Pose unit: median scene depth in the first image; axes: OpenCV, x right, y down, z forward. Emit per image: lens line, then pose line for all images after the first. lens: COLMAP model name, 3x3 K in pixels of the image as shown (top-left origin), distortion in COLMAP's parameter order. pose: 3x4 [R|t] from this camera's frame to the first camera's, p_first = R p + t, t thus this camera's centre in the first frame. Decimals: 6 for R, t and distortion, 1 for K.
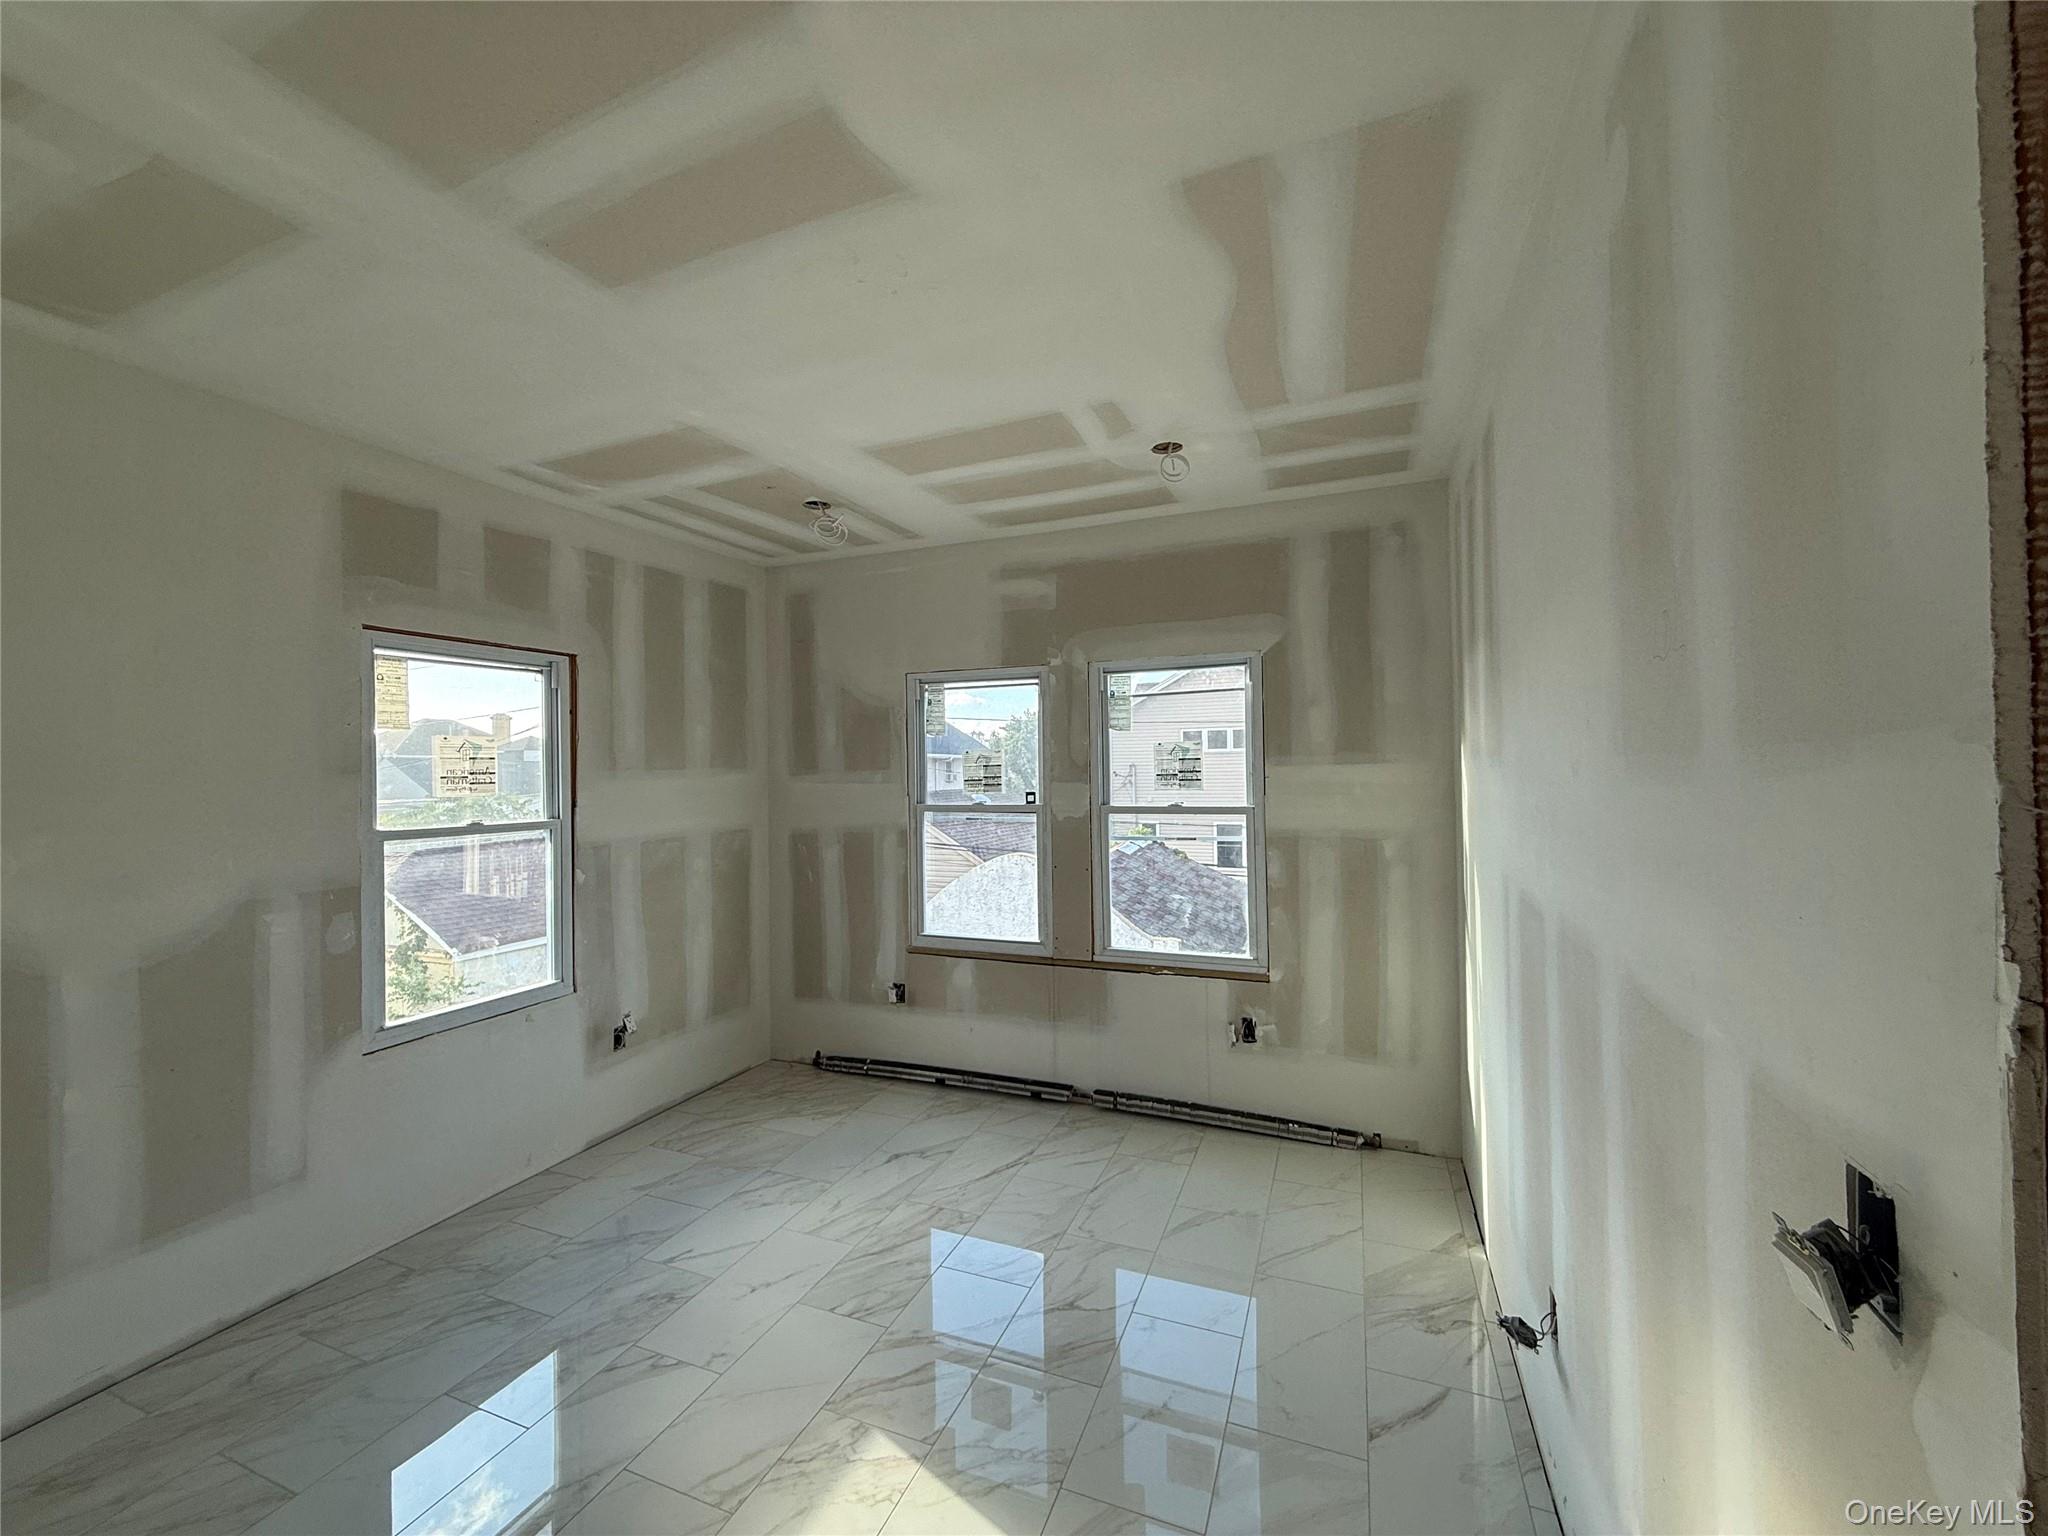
lens RADIAL K [[815.6, 0, 1027.1], [0, 815.6, 778.4], [0, 0, 1]] dist [0.000187, 0.000193]
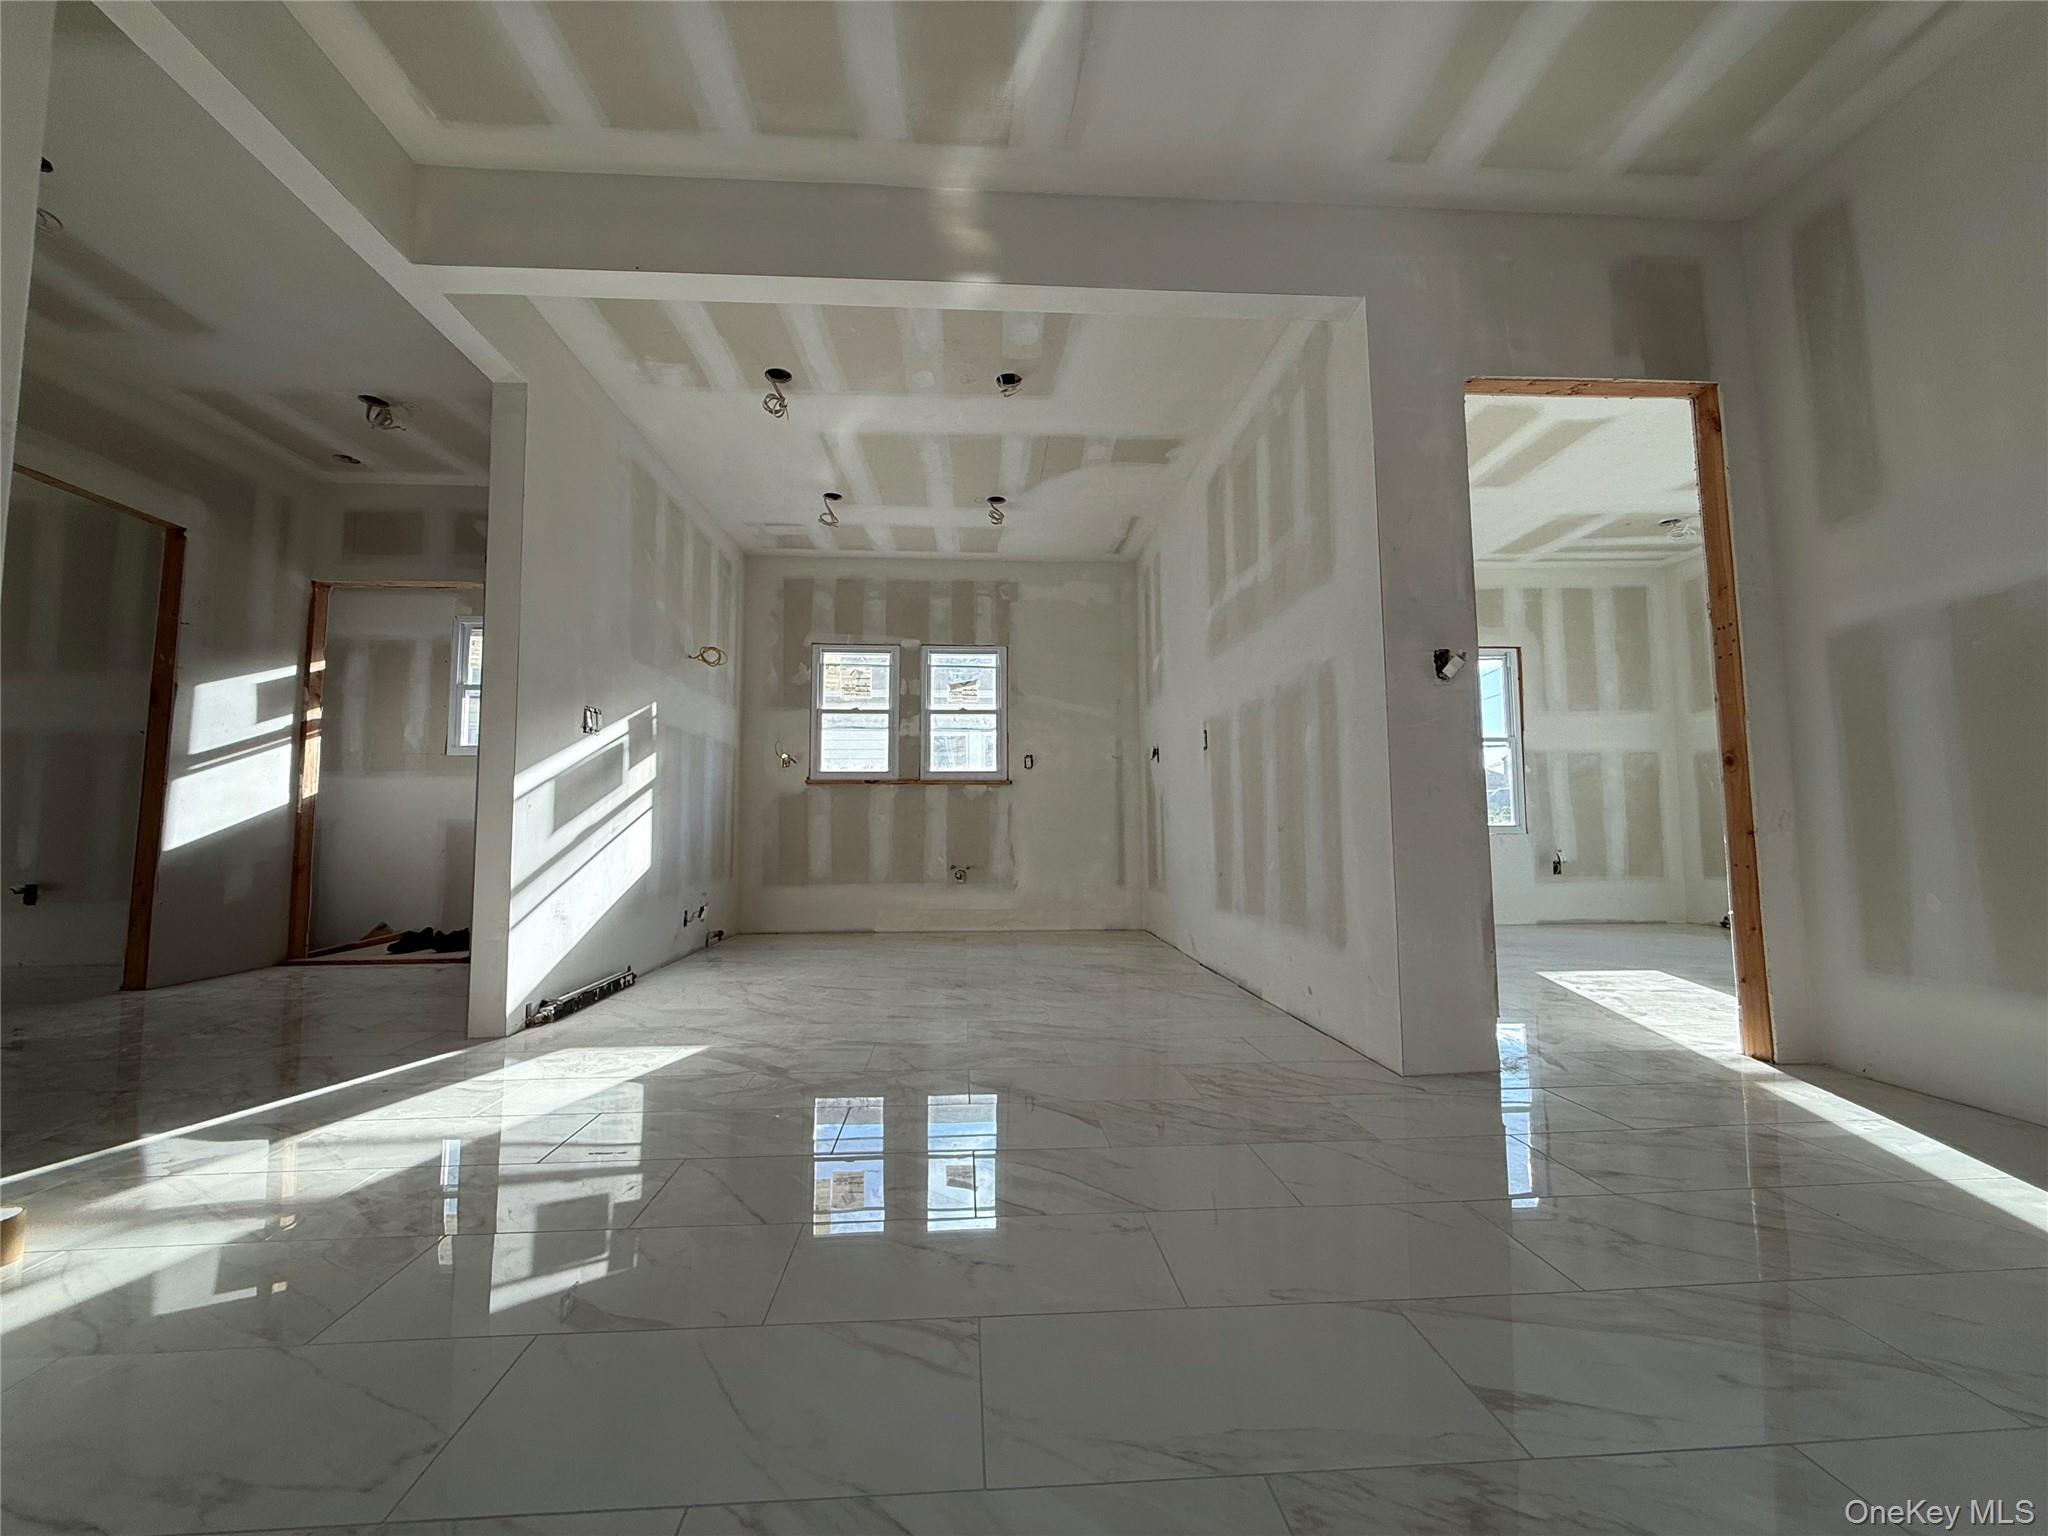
lens RADIAL K [[815.6, 0, 1021.3], [0, 815.6, 764.3], [0, 0, 1]] dist [0.000187, 0.000193]
pose [[0.432150, -0.064055, -0.899524, 0.549990], [-0.004689, 0.997301, -0.073271, 0.233079], [0.901790, 0.035882, 0.430683, -0.729985]]
